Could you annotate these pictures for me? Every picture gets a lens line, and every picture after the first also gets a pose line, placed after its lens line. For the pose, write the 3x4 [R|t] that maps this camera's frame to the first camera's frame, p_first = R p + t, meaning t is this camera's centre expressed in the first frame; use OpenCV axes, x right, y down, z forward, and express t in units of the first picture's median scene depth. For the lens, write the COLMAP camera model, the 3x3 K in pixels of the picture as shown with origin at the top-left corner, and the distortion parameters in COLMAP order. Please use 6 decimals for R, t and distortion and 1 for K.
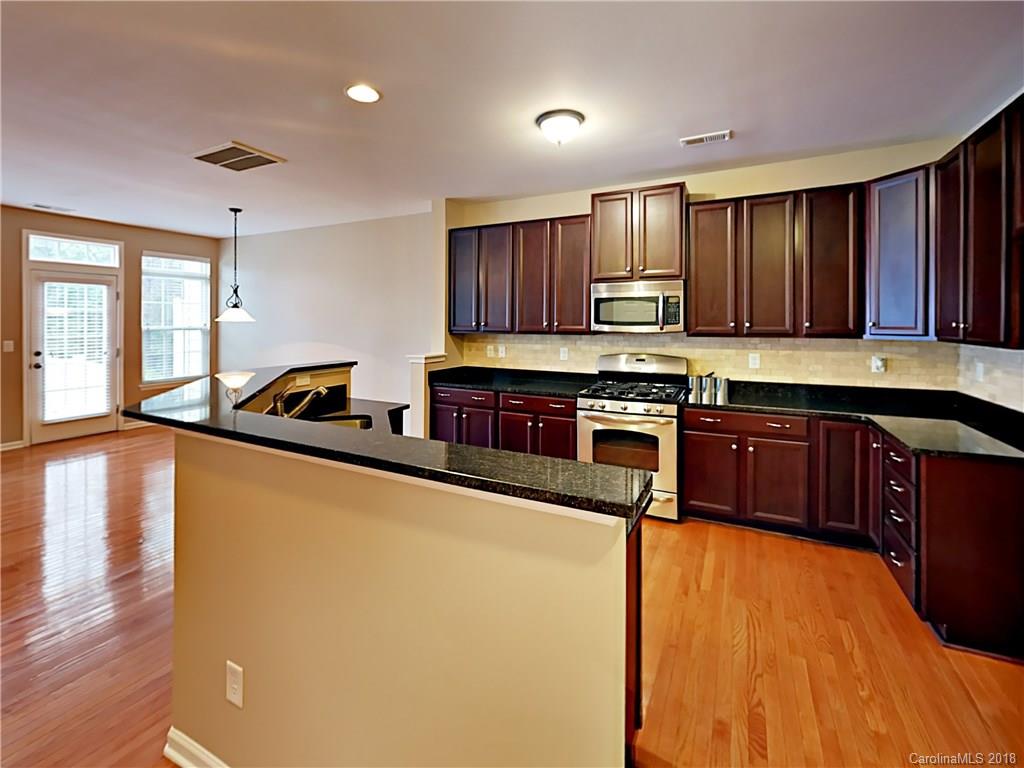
lens RADIAL K [[454.0, 0, 512.5], [0, 454.0, 324.5], [0, 0, 1]] dist [-0.000020, 0.000175]
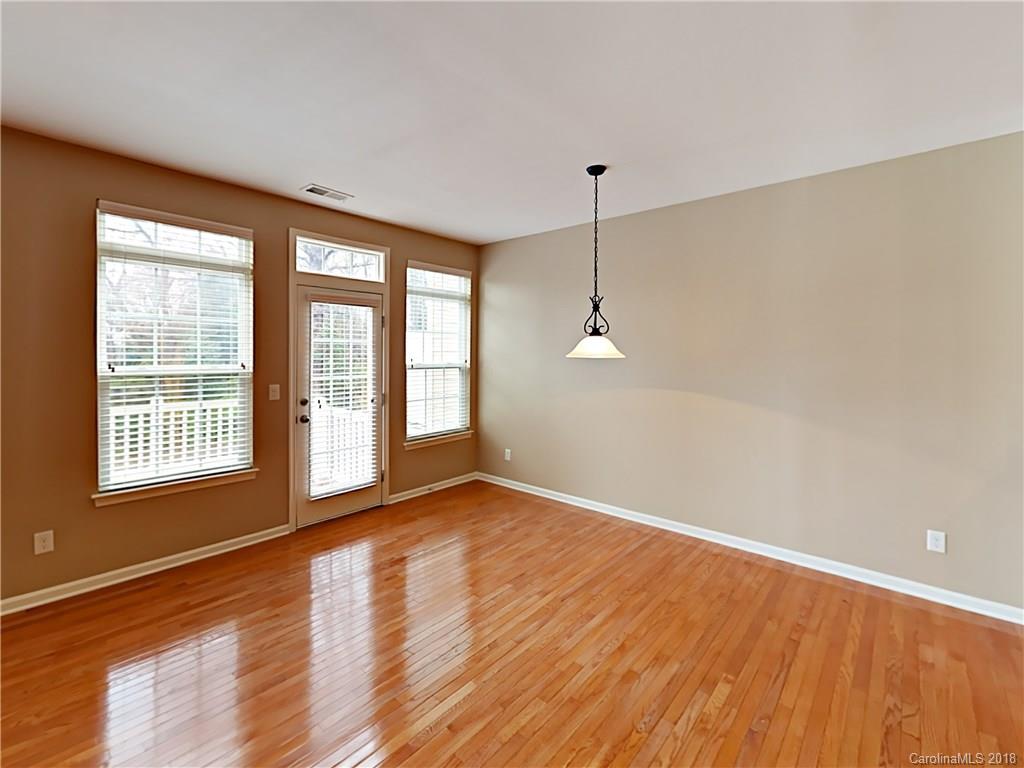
lens RADIAL K [[454.0, 0, 508.5], [0, 454.0, 357.4], [0, 0, 1]] dist [-0.000020, 0.000175]
pose [[0.970588, 0.000954, -0.240744, -0.562064], [-0.001269, 0.999999, -0.001155, -0.005846], [0.240743, 0.001426, 0.970588, 0.384709]]
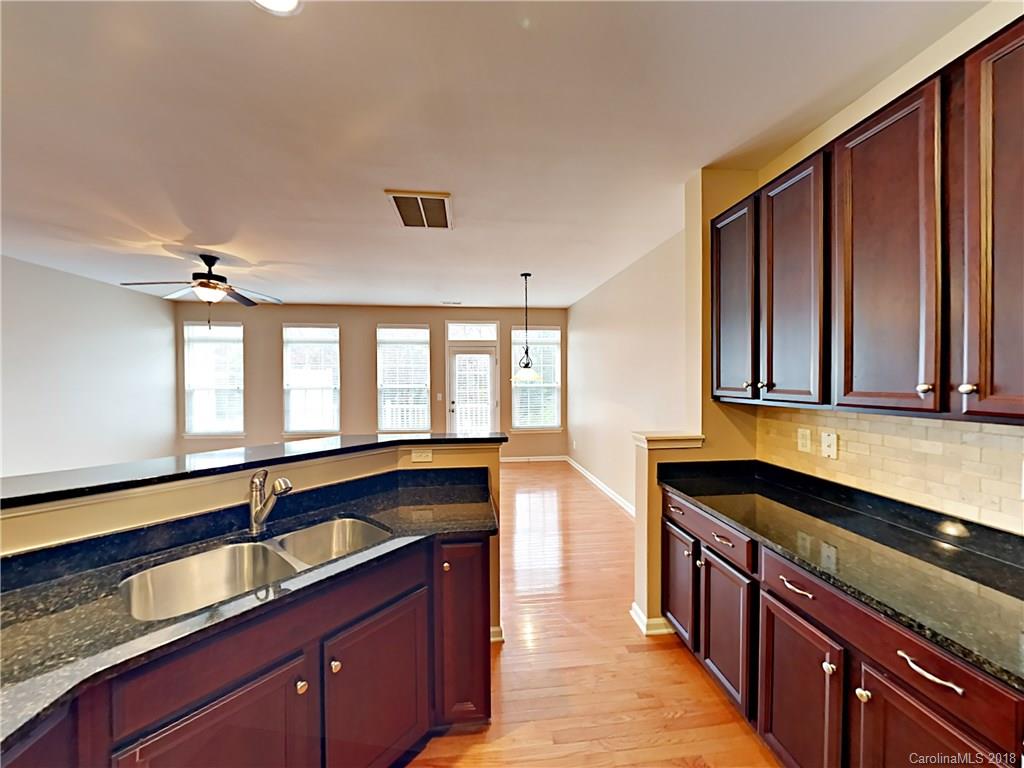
lens RADIAL K [[384.3, 0, 511.0], [0, 384.3, 384.2], [0, 0, 1]] dist [0.000798, -0.000287]
pose [[0.551481, 0.004995, -0.834173, 0.112314], [0.001304, 0.999976, 0.006850, -0.004596], [0.834187, -0.004866, 0.551461, 0.463051]]
